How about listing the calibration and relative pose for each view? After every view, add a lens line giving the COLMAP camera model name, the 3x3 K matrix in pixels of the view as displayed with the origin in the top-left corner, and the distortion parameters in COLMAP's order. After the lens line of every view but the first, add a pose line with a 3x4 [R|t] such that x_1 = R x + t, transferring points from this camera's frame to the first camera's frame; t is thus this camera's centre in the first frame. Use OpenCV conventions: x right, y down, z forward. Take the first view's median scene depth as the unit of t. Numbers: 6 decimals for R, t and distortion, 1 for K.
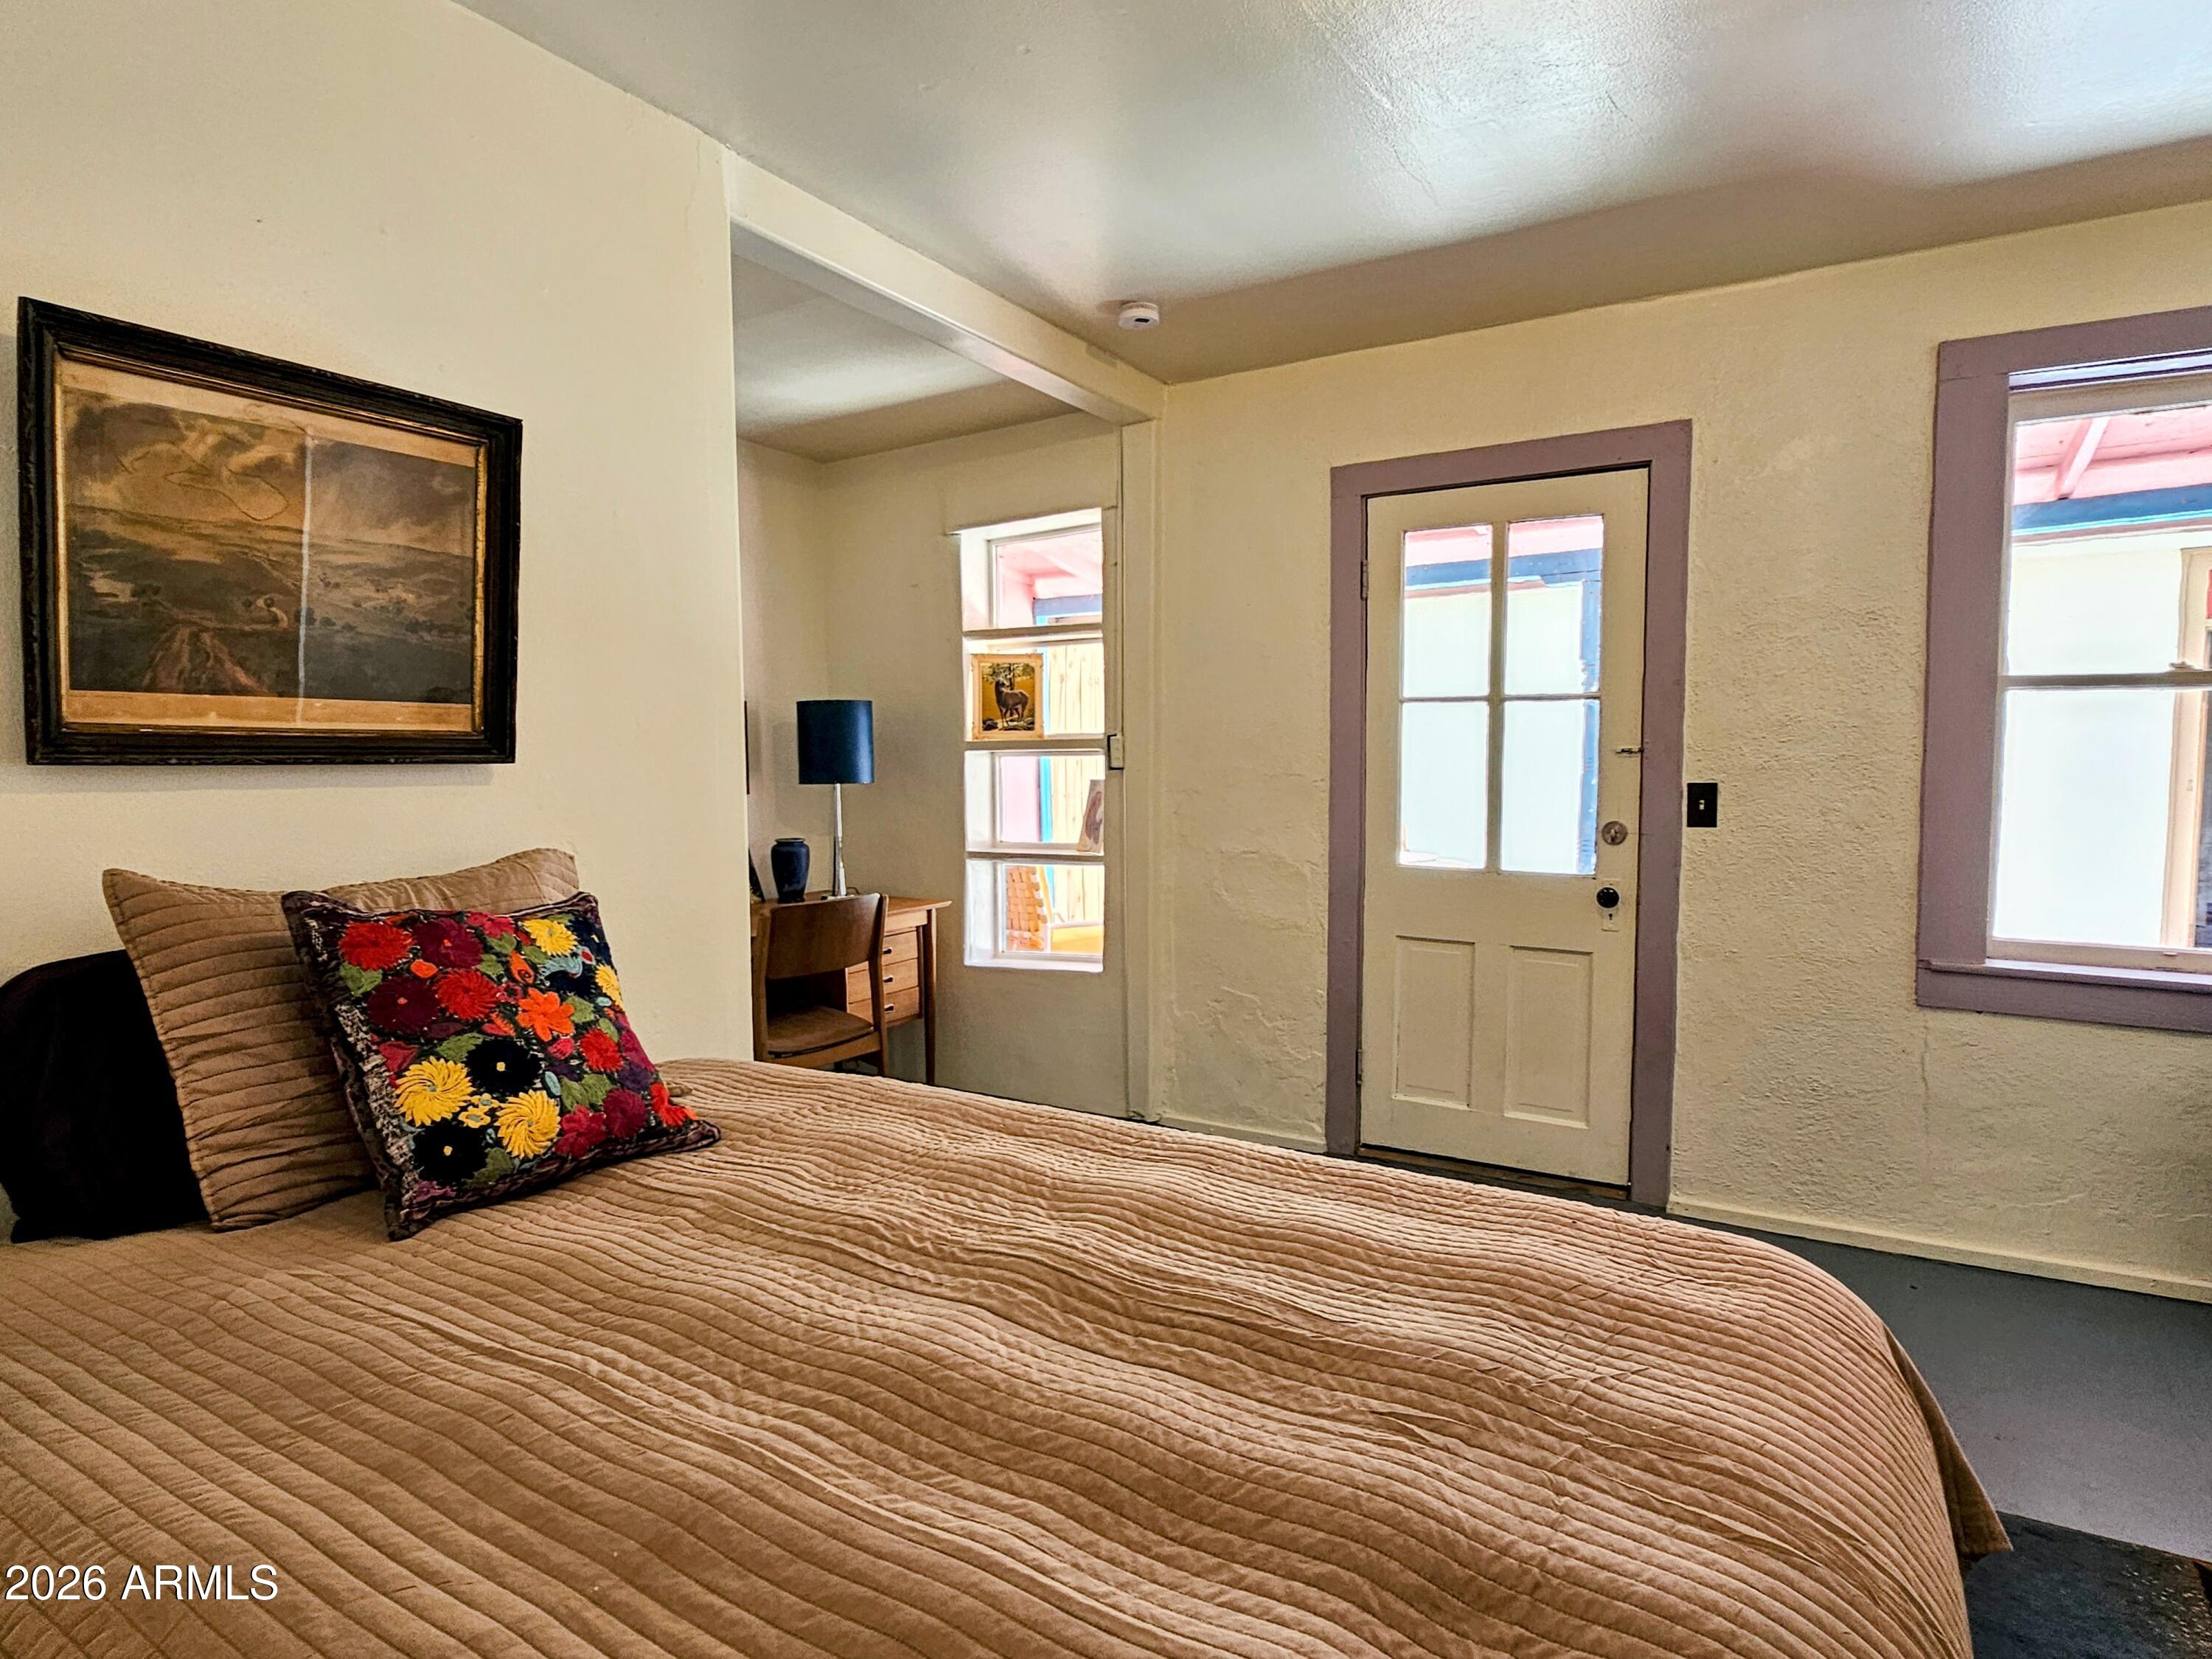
lens RADIAL K [[1259.2, 0, 1094.3], [0, 1259.2, 823.6], [0, 0, 1]] dist [0.000540, -0.000878]
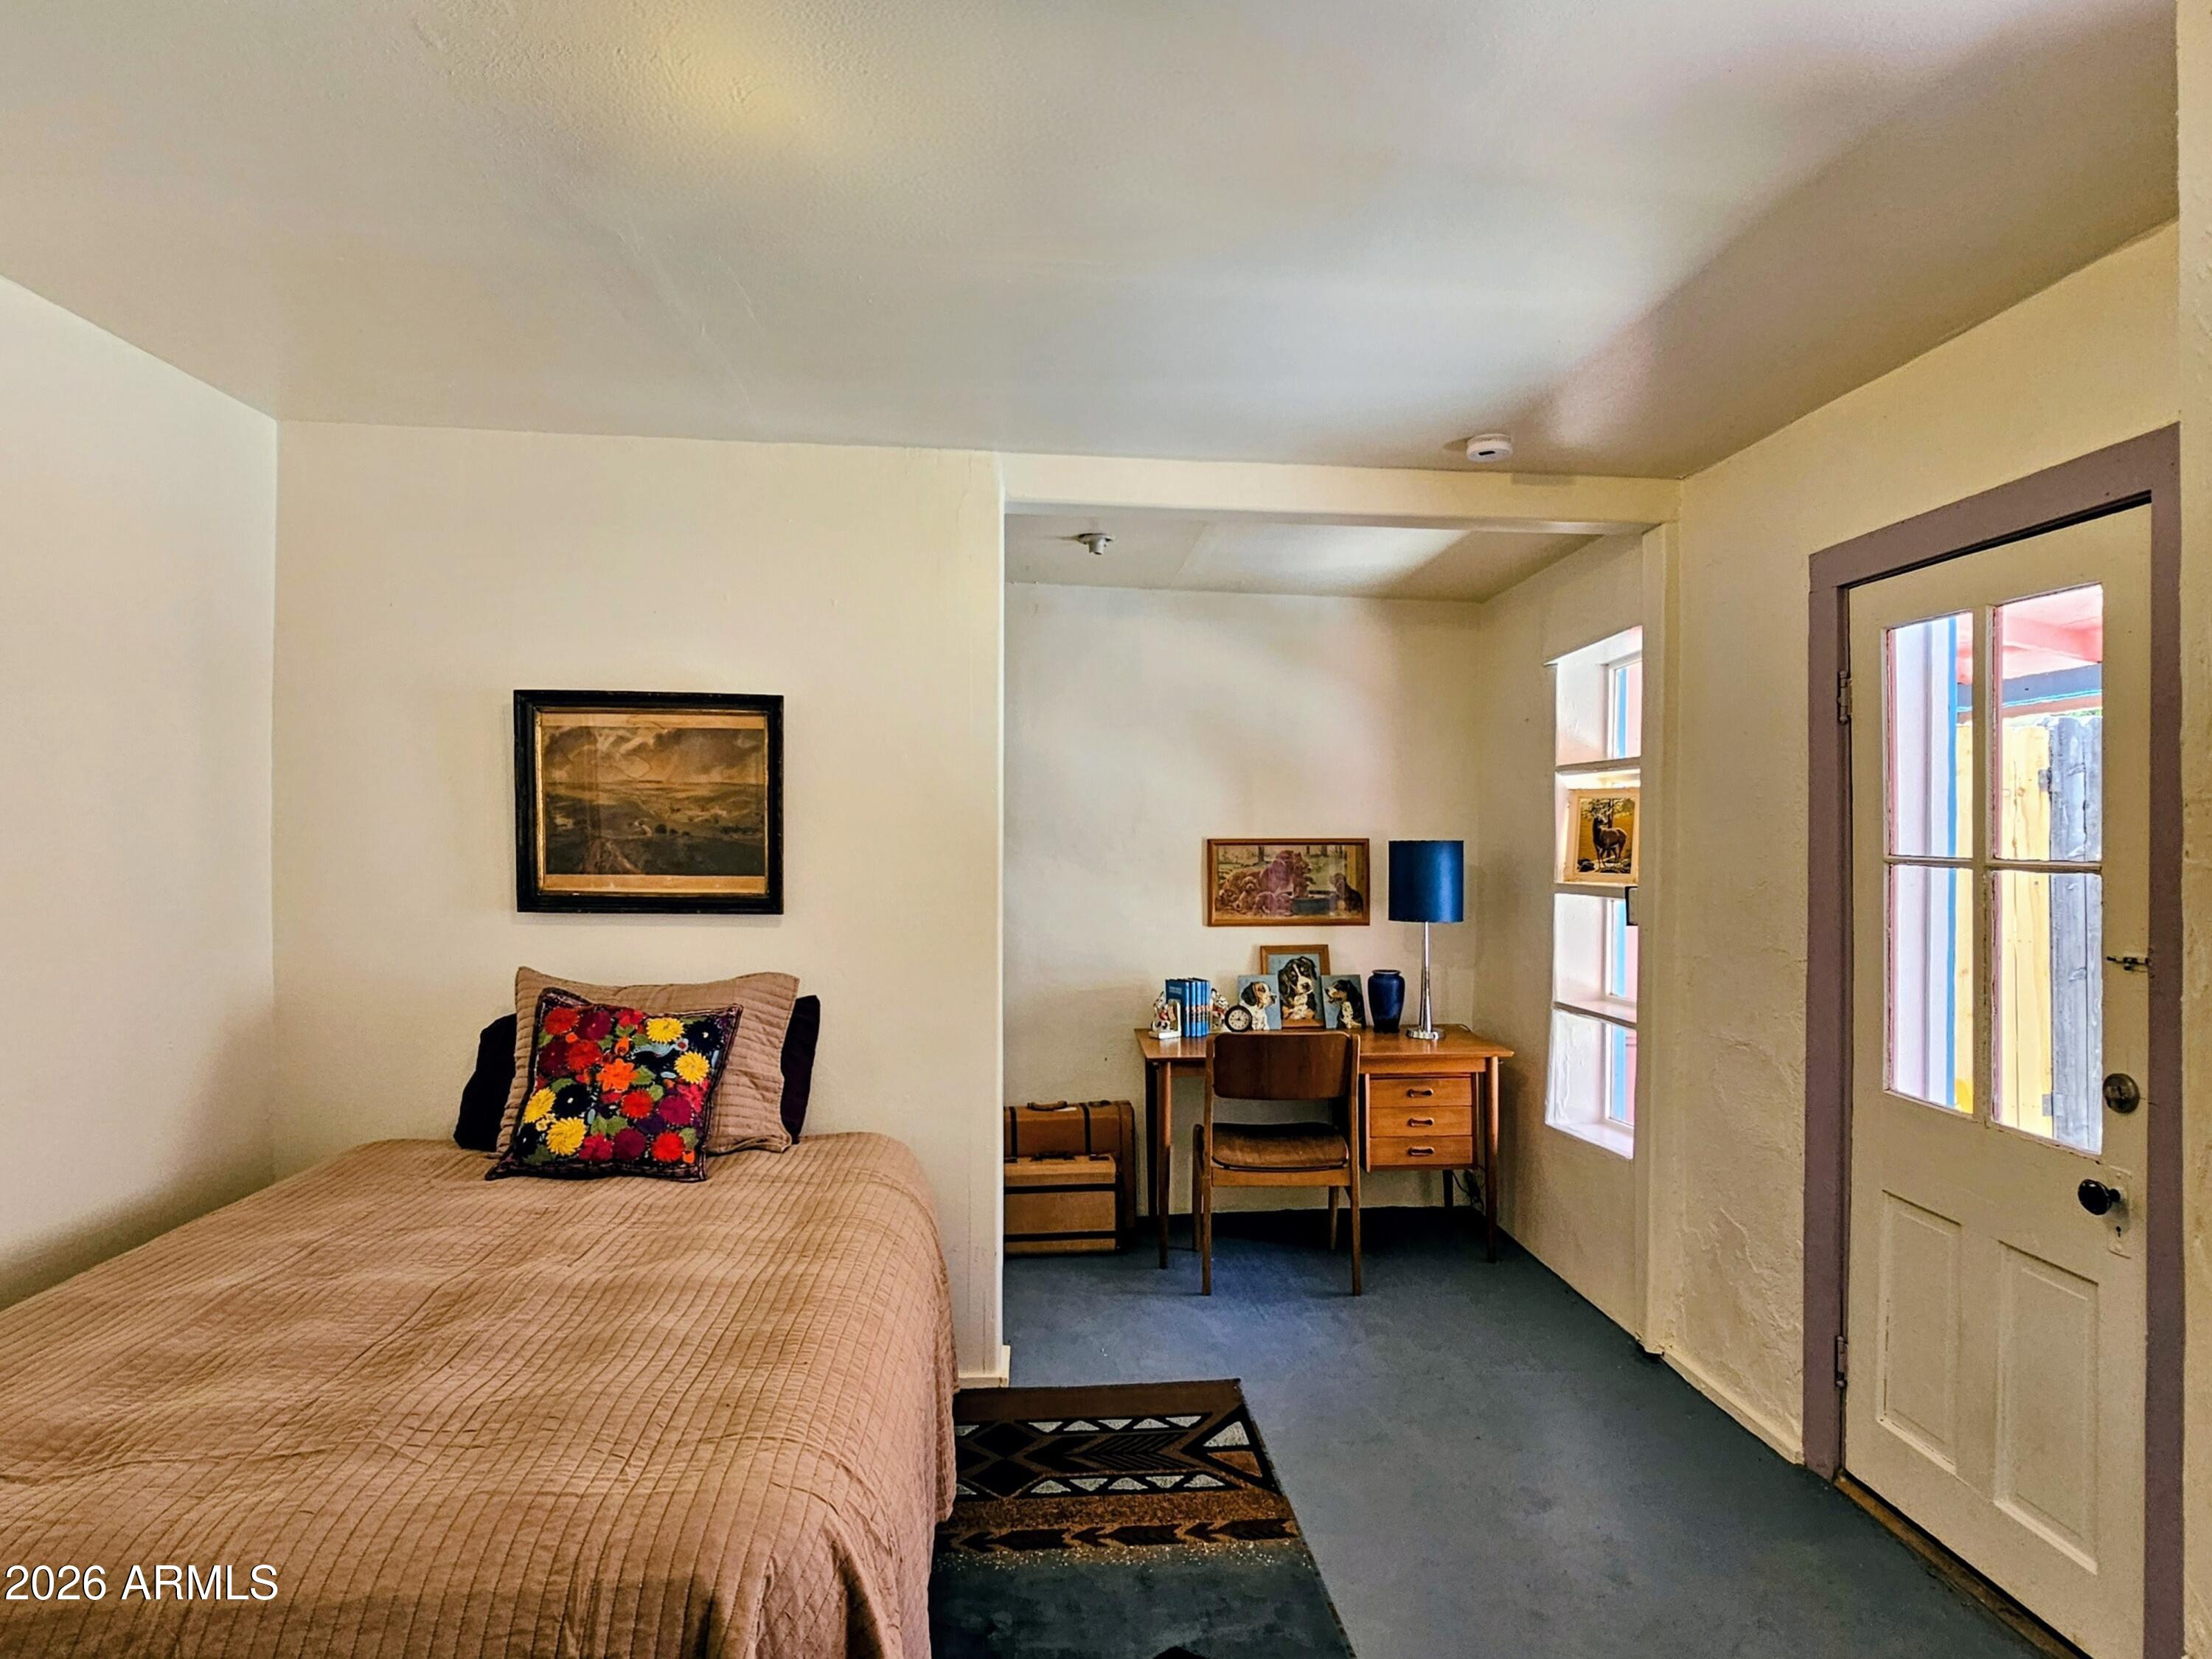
lens RADIAL K [[1259.2, 0, 1100.6], [0, 1259.2, 830.4], [0, 0, 1]] dist [0.000540, -0.000878]
pose [[0.599493, 0.004736, -0.800366, 1.040827], [-0.056384, 0.997748, -0.036329, -0.120656], [0.798391, 0.066907, 0.598410, 0.396356]]
